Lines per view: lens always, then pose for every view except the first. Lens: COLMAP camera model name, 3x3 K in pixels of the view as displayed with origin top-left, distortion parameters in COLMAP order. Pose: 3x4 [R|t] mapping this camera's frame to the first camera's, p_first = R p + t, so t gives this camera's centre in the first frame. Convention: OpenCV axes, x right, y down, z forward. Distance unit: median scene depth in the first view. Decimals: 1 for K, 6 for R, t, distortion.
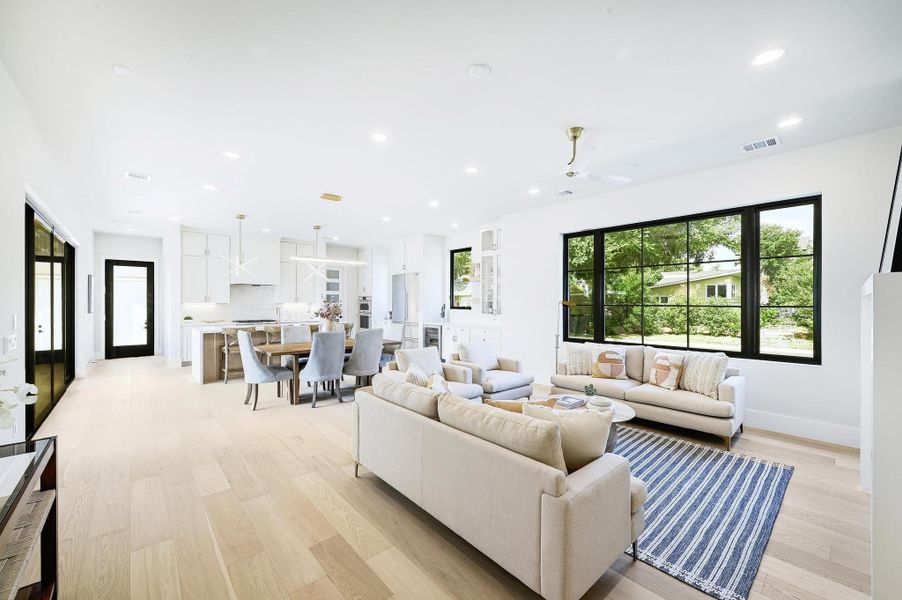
lens RADIAL K [[357.9, 0, 450.1], [0, 357.9, 301.8], [0, 0, 1]] dist [-0.001363, -0.000033]
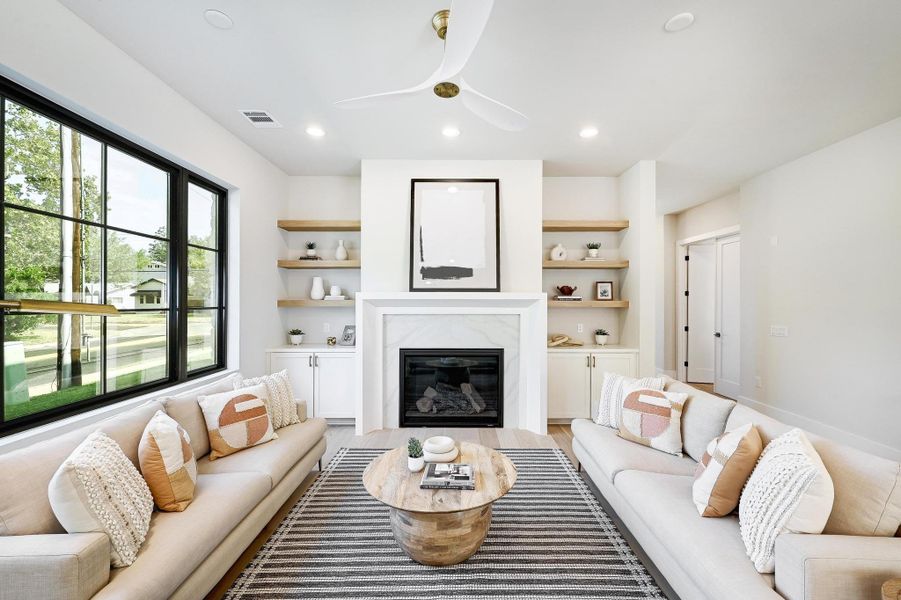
lens RADIAL K [[371.8, 0, 470.1], [0, 371.8, 300.0], [0, 0, 1]] dist [-0.002361, -0.000155]
pose [[-0.757508, -0.002654, 0.652820, -0.036317], [-0.003202, 0.999995, 0.000351, -0.000856], [-0.652818, -0.001825, -0.757513, 0.558249]]
